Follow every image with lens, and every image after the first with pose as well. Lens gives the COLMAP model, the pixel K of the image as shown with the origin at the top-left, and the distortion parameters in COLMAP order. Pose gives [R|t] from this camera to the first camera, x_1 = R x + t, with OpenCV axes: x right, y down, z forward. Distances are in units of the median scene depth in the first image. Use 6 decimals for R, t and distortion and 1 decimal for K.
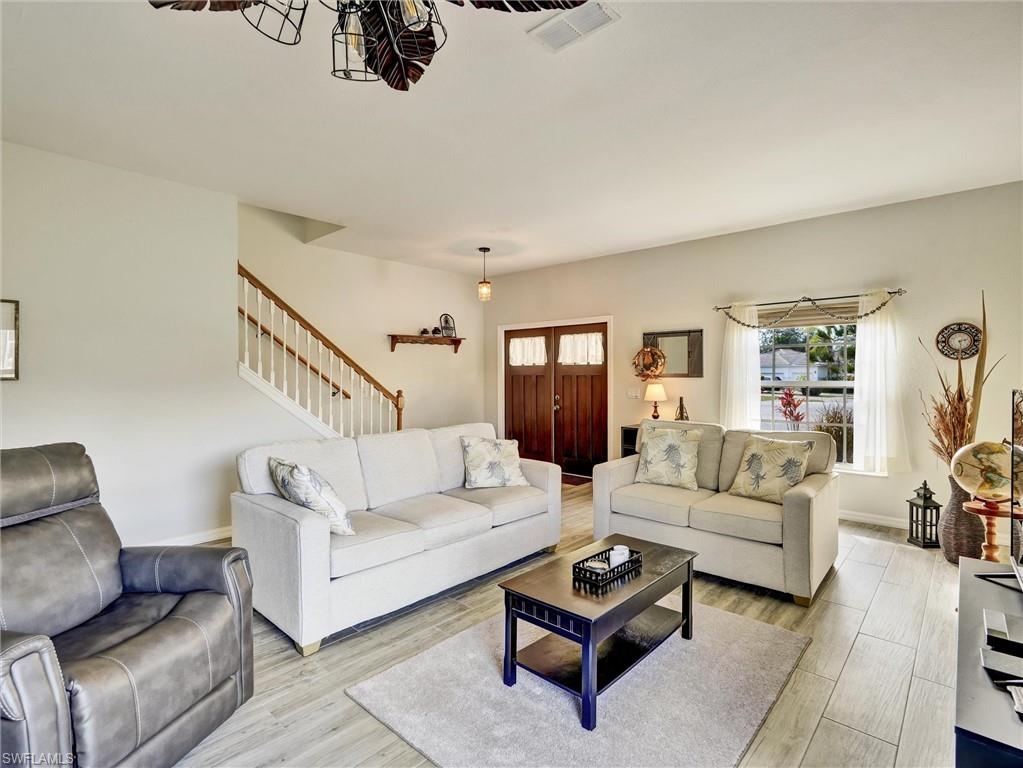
lens RADIAL K [[507.9, 0, 512.4], [0, 507.9, 378.3], [0, 0, 1]] dist [-0.015850, 0.001826]
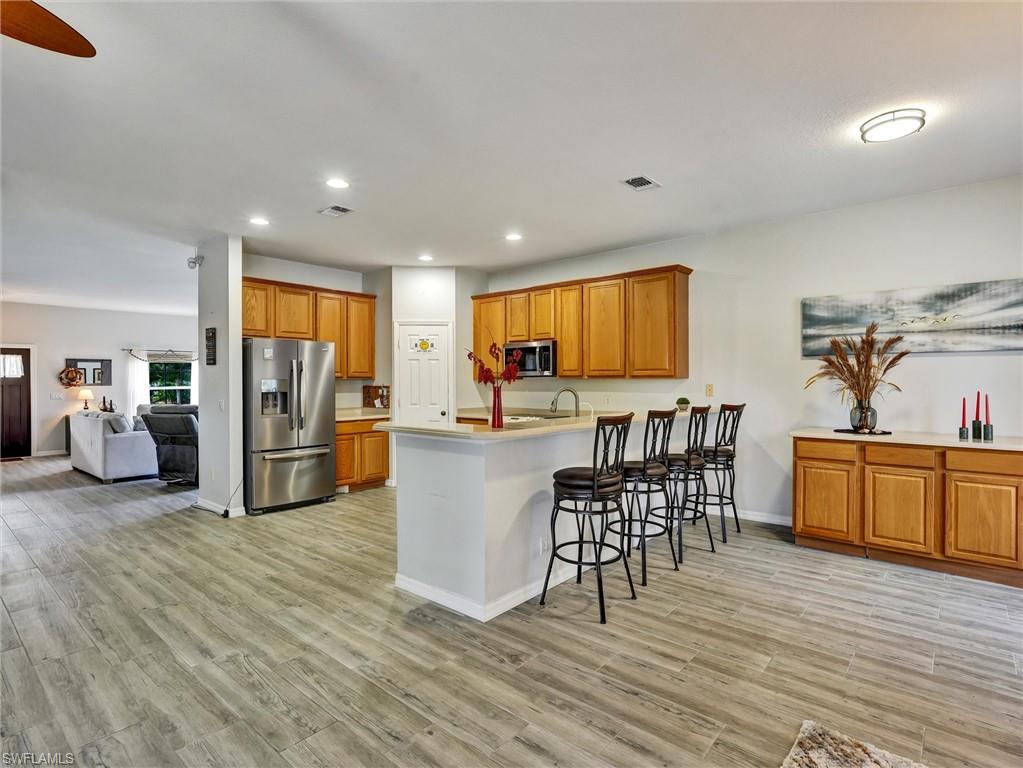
lens RADIAL K [[522.4, 0, 511.5], [0, 522.4, 384.0], [0, 0, 1]] dist [-0.010025, 0.001144]
pose [[-0.024377, -0.001946, 0.999701, -1.455600], [0.013835, 0.999902, 0.002284, 0.007483], [-0.999607, 0.013886, -0.024347, -0.387307]]
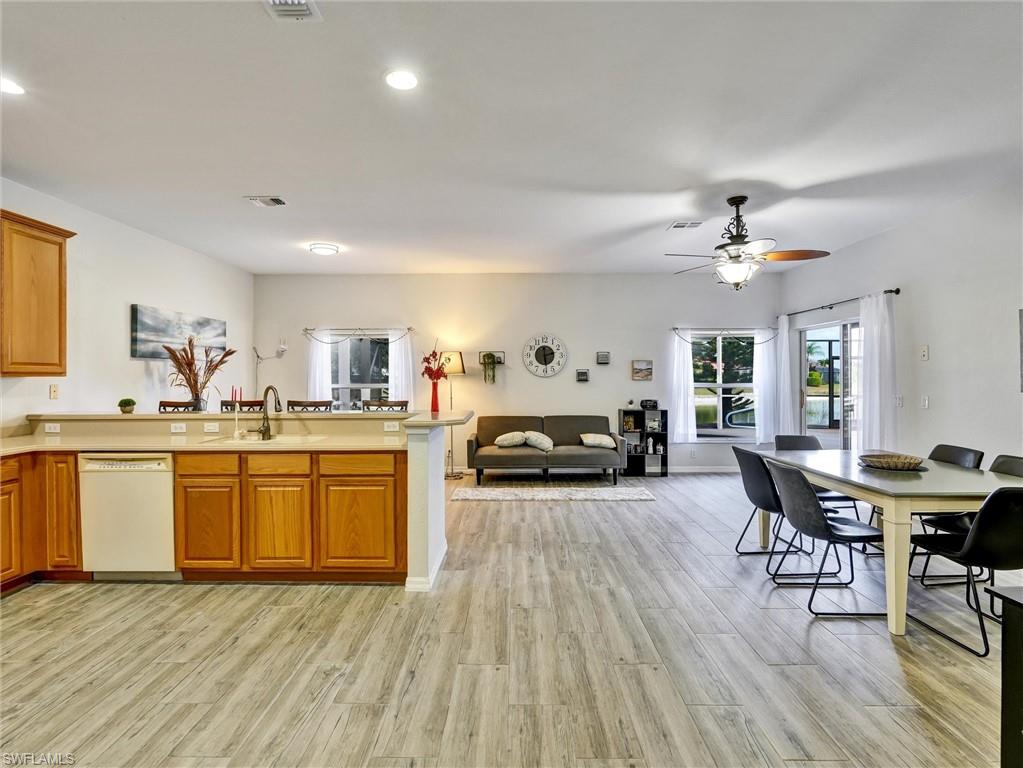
lens RADIAL K [[507.9, 0, 512.4], [0, 507.9, 378.3], [0, 0, 1]] dist [-0.015850, 0.001826]
pose [[-0.750544, 0.005858, -0.660794, -0.586064], [-0.000878, 0.999951, 0.009861, -0.000784], [0.660820, 0.007981, -0.750502, 0.189770]]
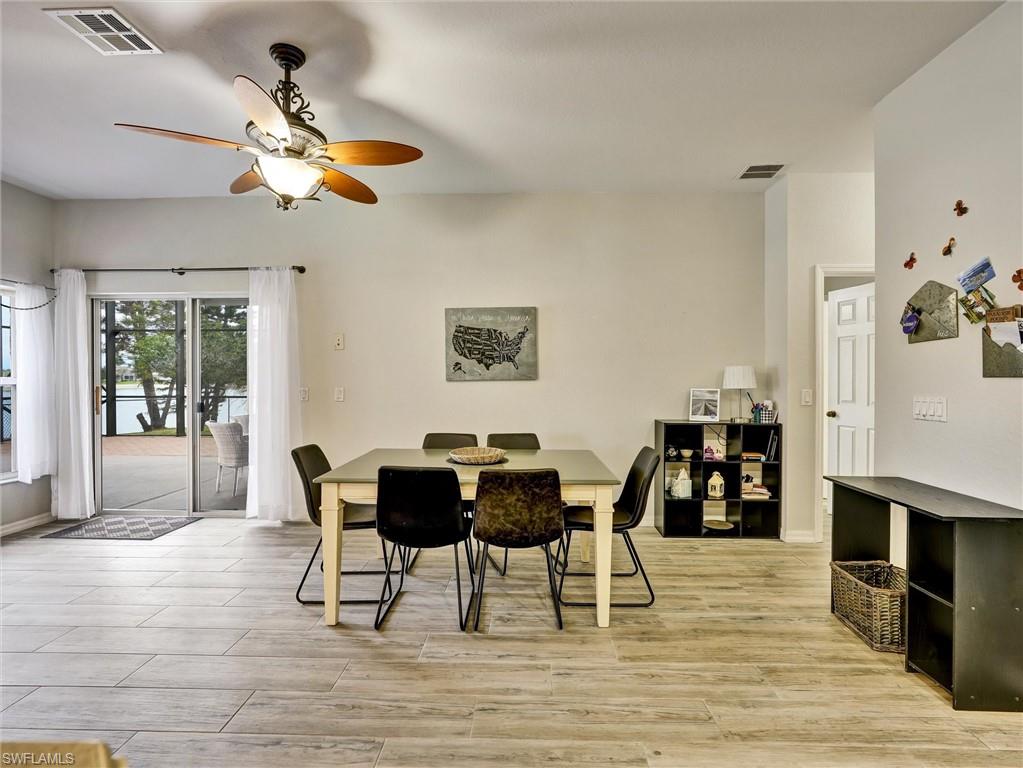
lens RADIAL K [[507.9, 0, 512.4], [0, 507.9, 378.3], [0, 0, 1]] dist [-0.015850, 0.001826]
pose [[0.658543, 0.005123, -0.752526, -0.860456], [-0.007240, 0.999974, 0.000472, 0.016786], [0.752508, 0.005138, 0.658563, -0.261967]]
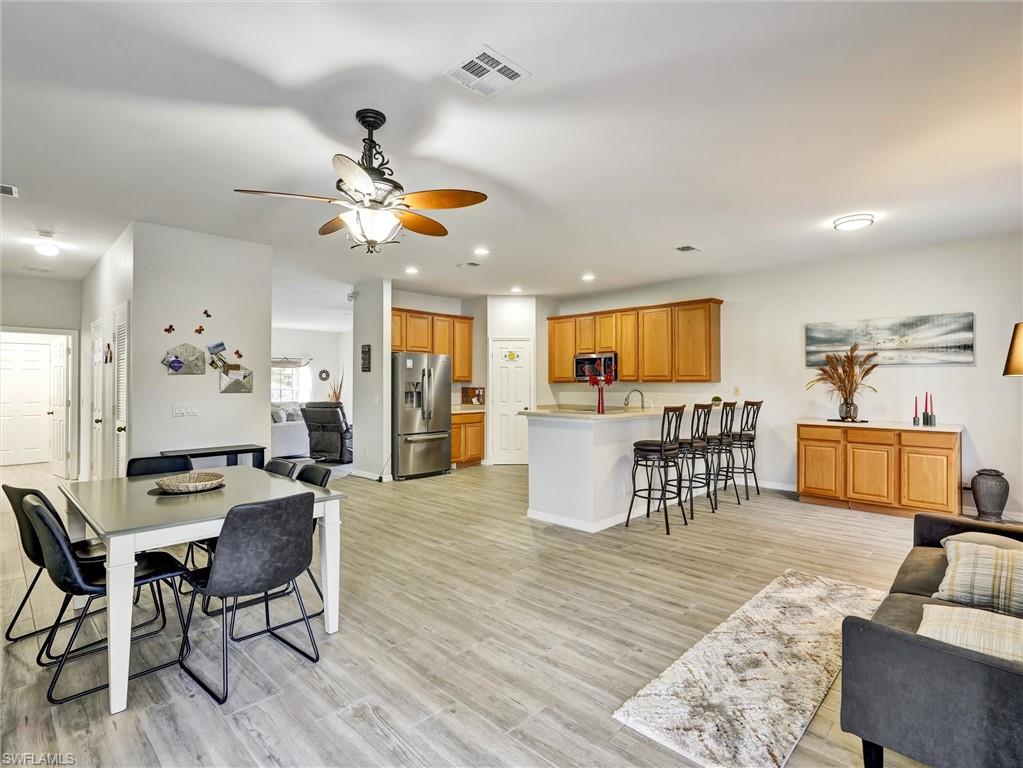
lens RADIAL K [[507.9, 0, 512.4], [0, 507.9, 378.3], [0, 0, 1]] dist [-0.015850, 0.001826]
pose [[0.035218, 0.014229, 0.999278, -1.744345], [0.011107, 0.999831, -0.014628, 0.006391], [-0.999318, 0.011614, 0.035054, -0.276967]]
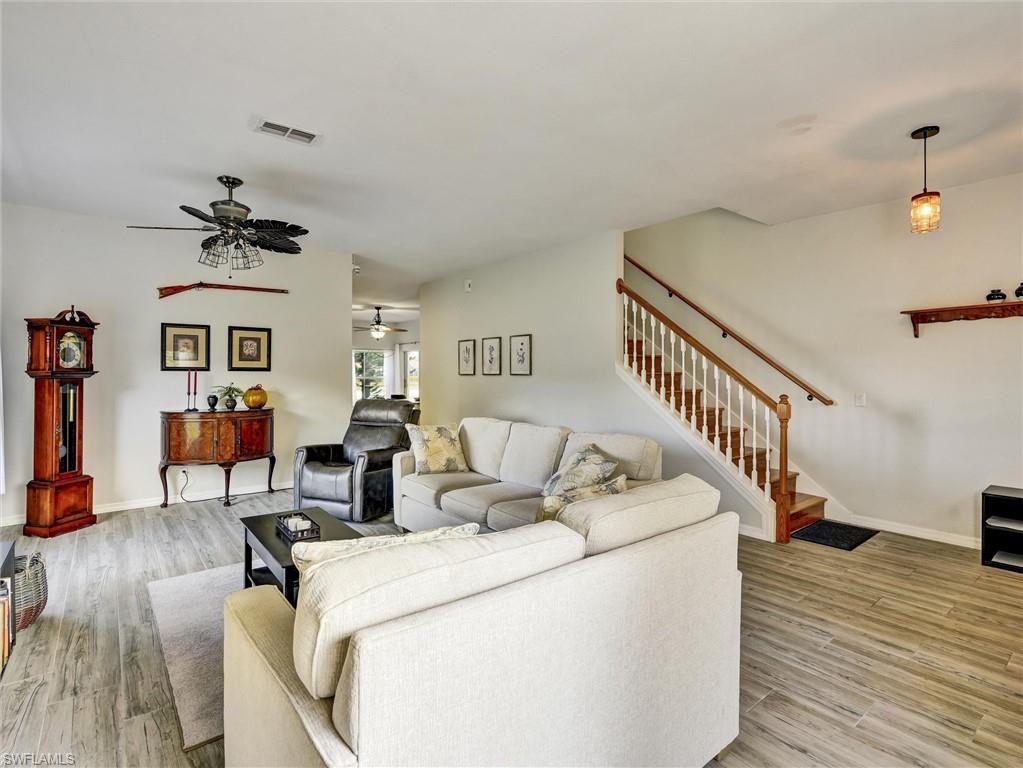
lens RADIAL K [[507.9, 0, 512.4], [0, 507.9, 378.3], [0, 0, 1]] dist [-0.015850, 0.001826]
pose [[-0.158519, 0.009192, -0.987313, 0.519431], [-0.011784, 0.999868, 0.011201, -0.002582], [0.987286, 0.013410, -0.158390, 0.671678]]
